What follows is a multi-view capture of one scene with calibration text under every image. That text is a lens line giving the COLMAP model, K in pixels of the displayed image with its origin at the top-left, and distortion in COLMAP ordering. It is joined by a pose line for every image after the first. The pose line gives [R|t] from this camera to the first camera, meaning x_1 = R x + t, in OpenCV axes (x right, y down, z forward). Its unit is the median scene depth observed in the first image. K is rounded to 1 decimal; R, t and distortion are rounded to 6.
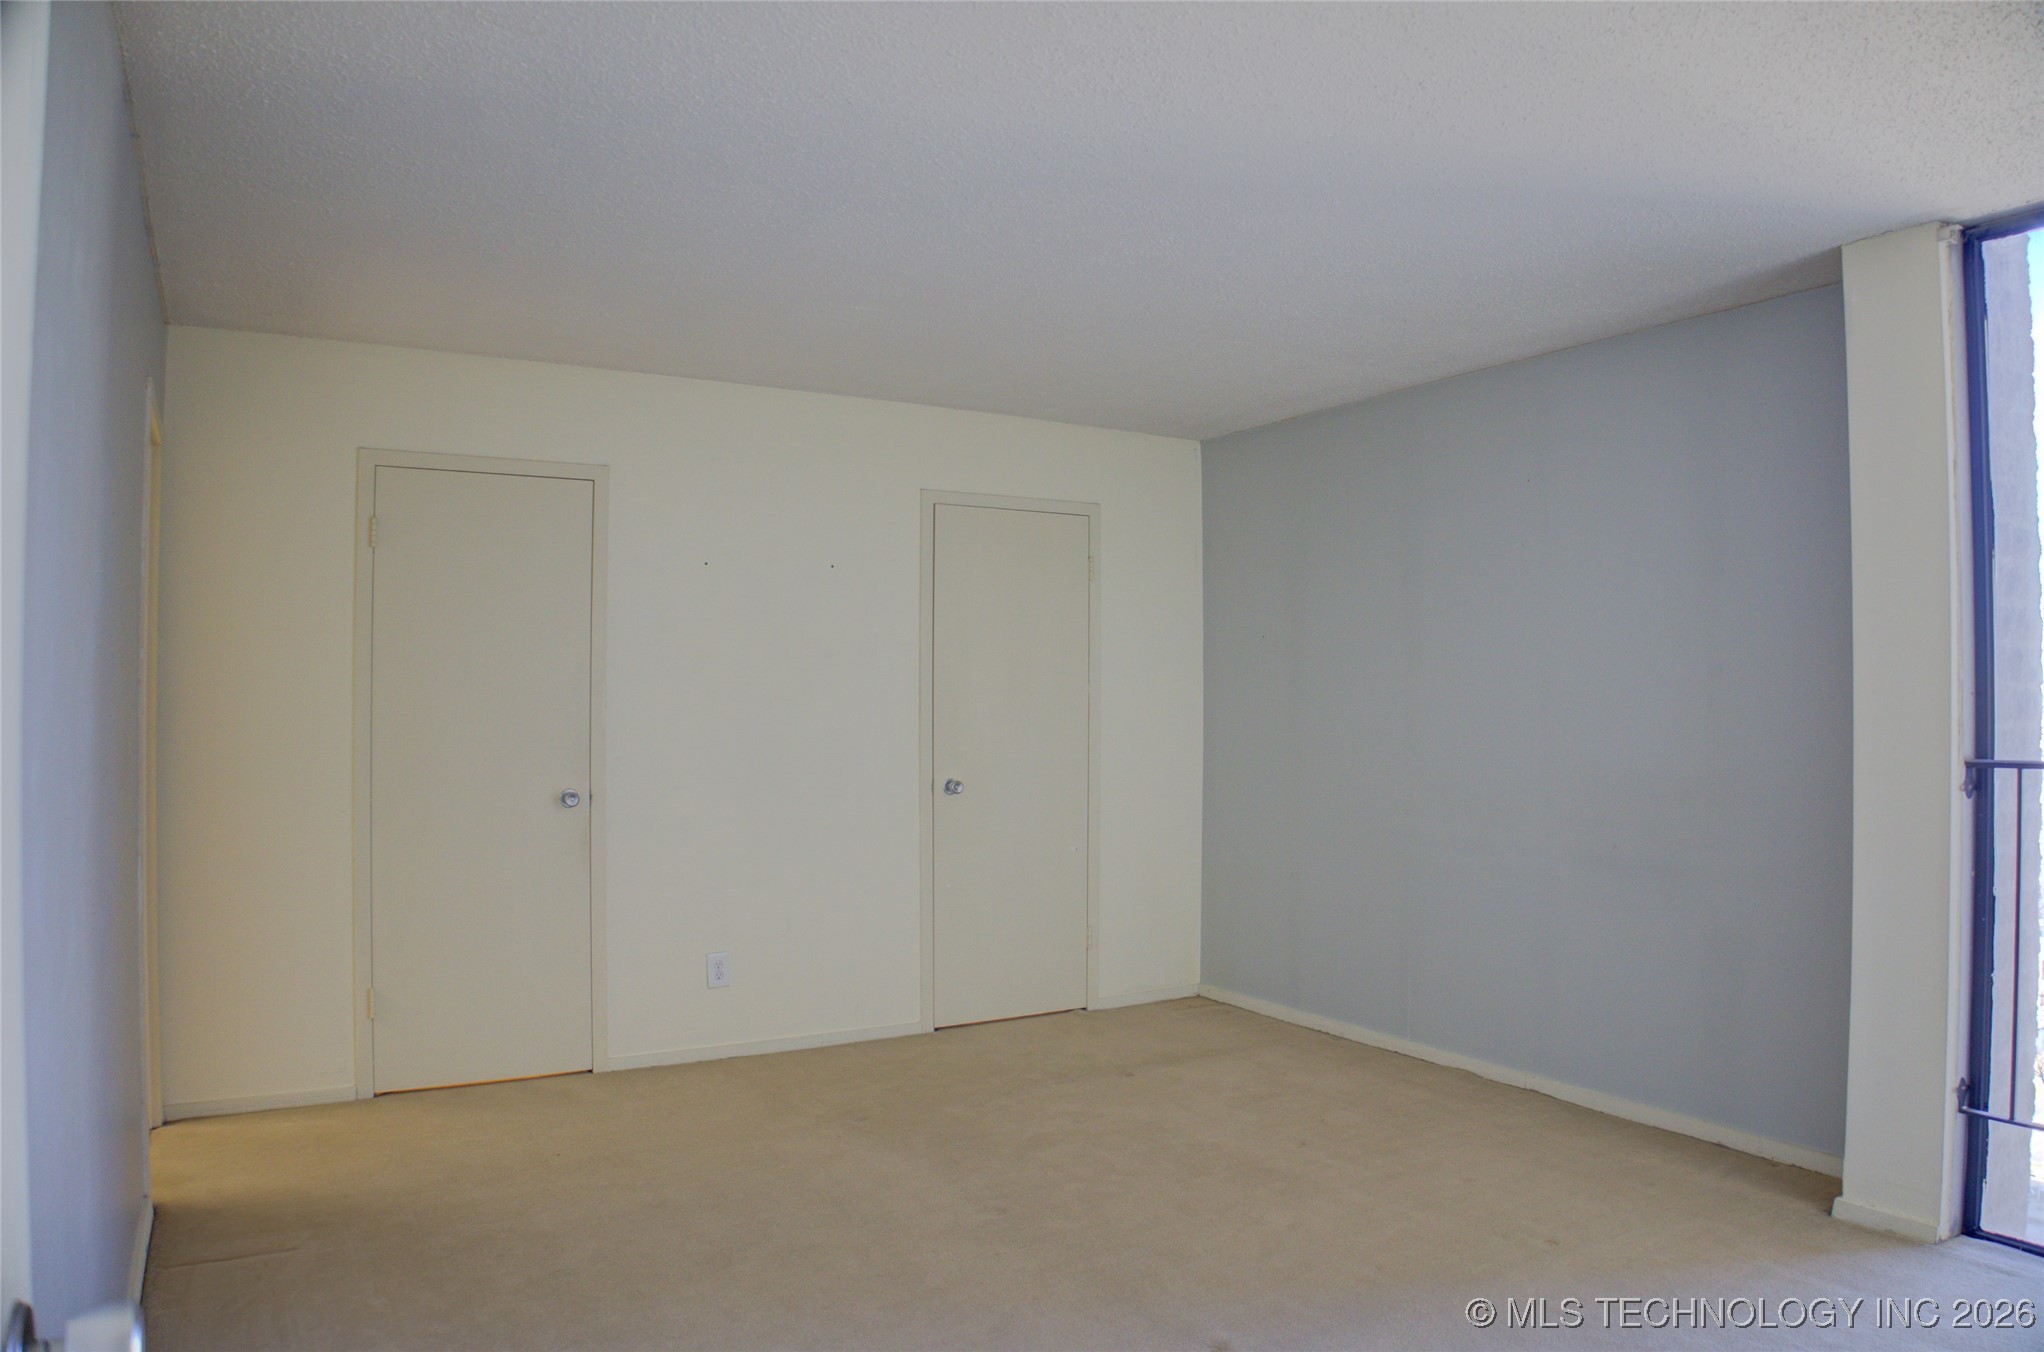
lens RADIAL K [[1336.8, 0, 1033.5], [0, 1336.8, 671.0], [0, 0, 1]] dist [-0.127567, 0.029395]
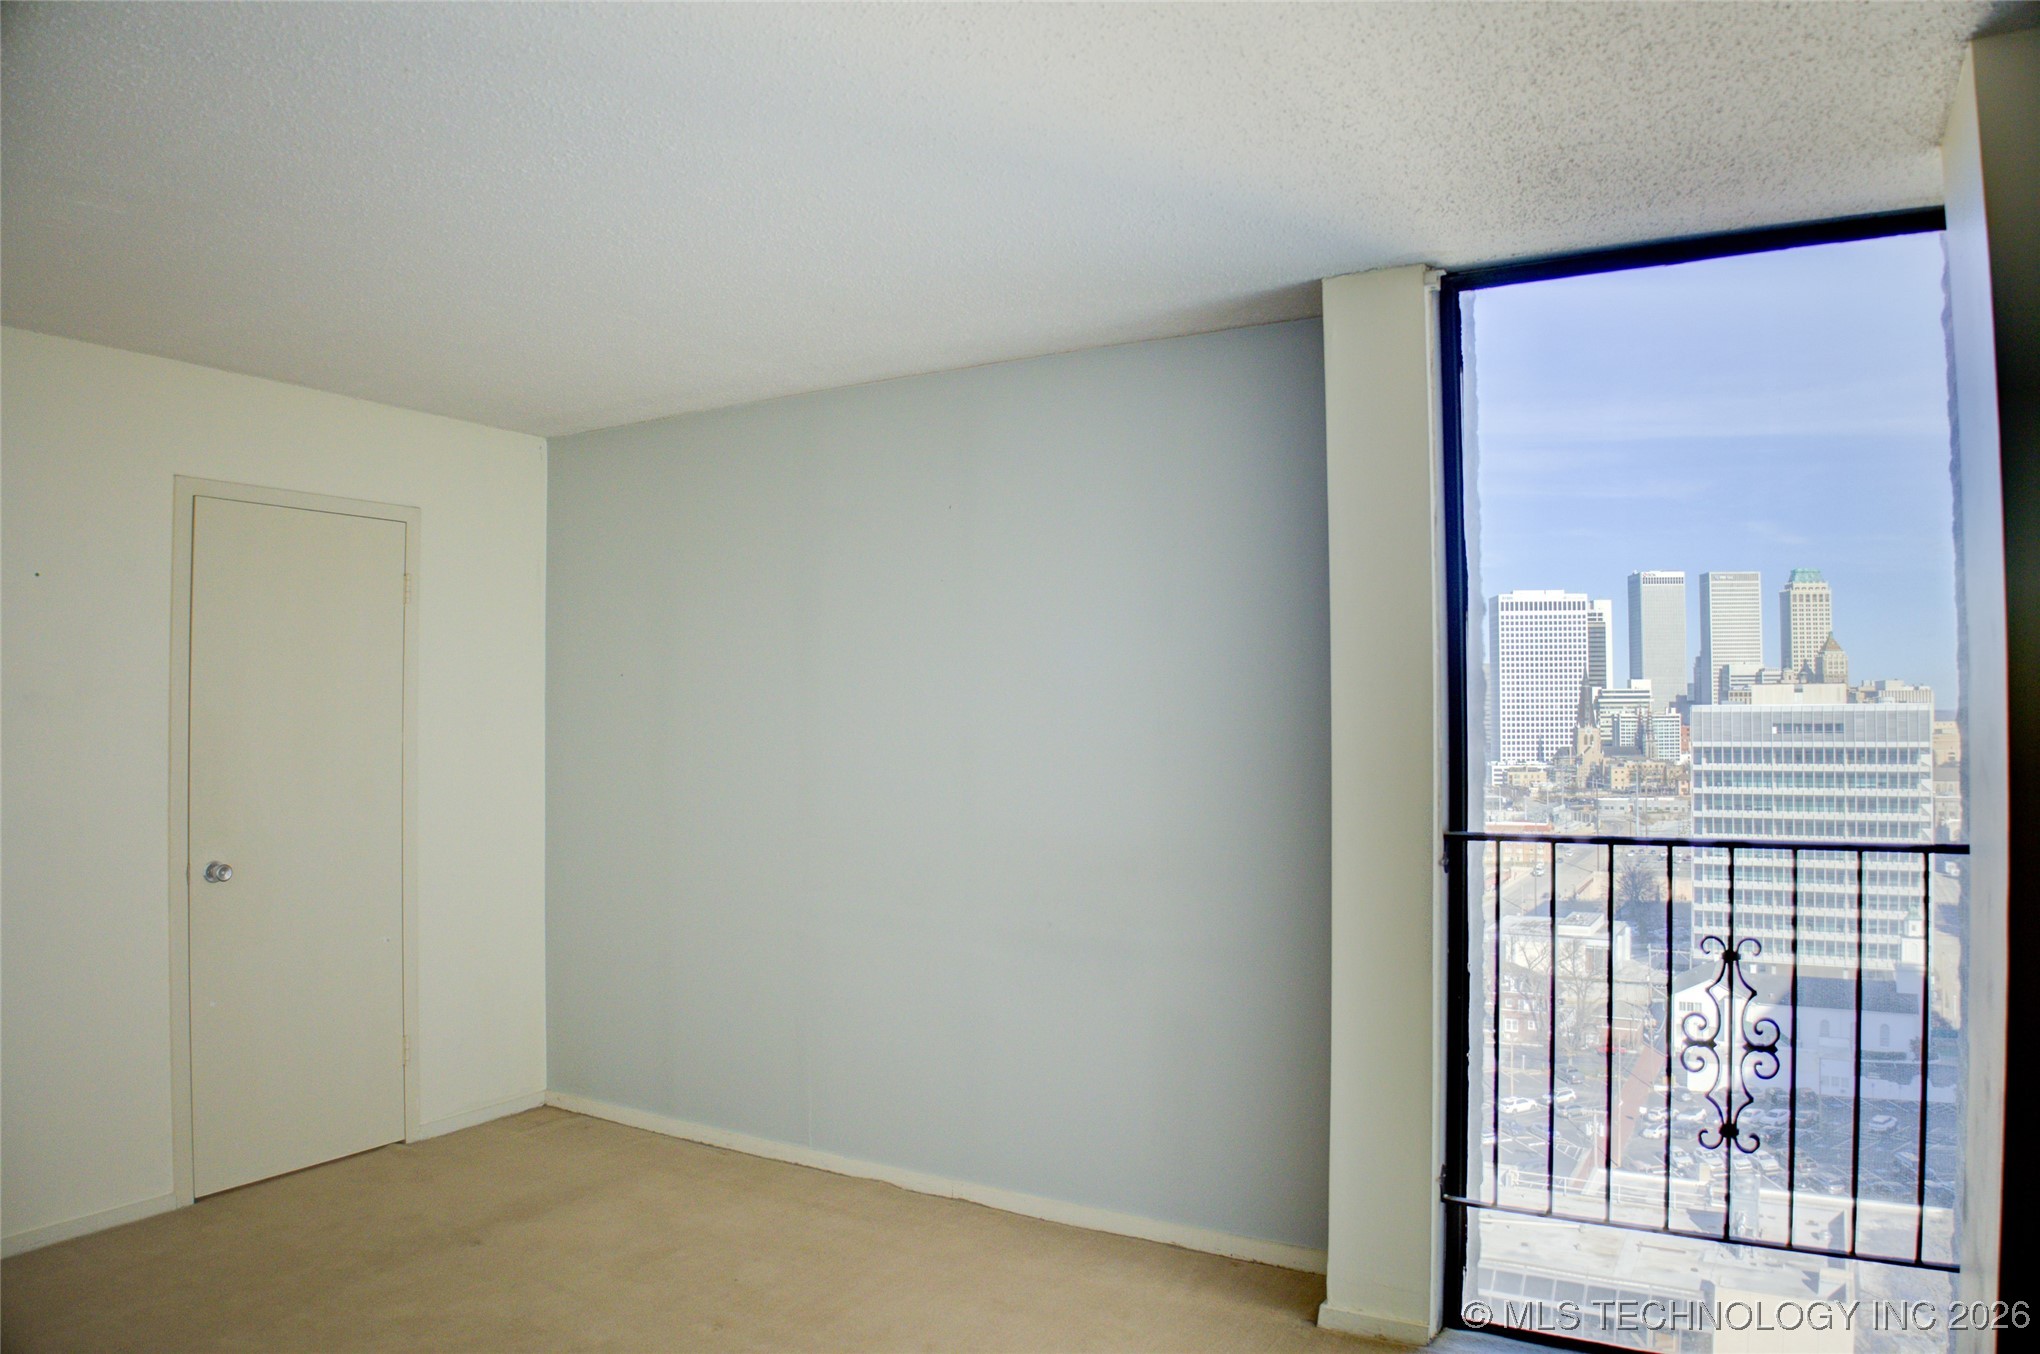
lens RADIAL K [[1334.2, 0, 1007.4], [0, 1334.2, 675.4], [0, 0, 1]] dist [-0.127567, 0.029395]
pose [[0.877841, 0.008457, 0.478877, -0.023264], [-0.005701, 0.999958, -0.007209, -0.037585], [-0.478918, 0.003598, 0.877852, 0.270667]]
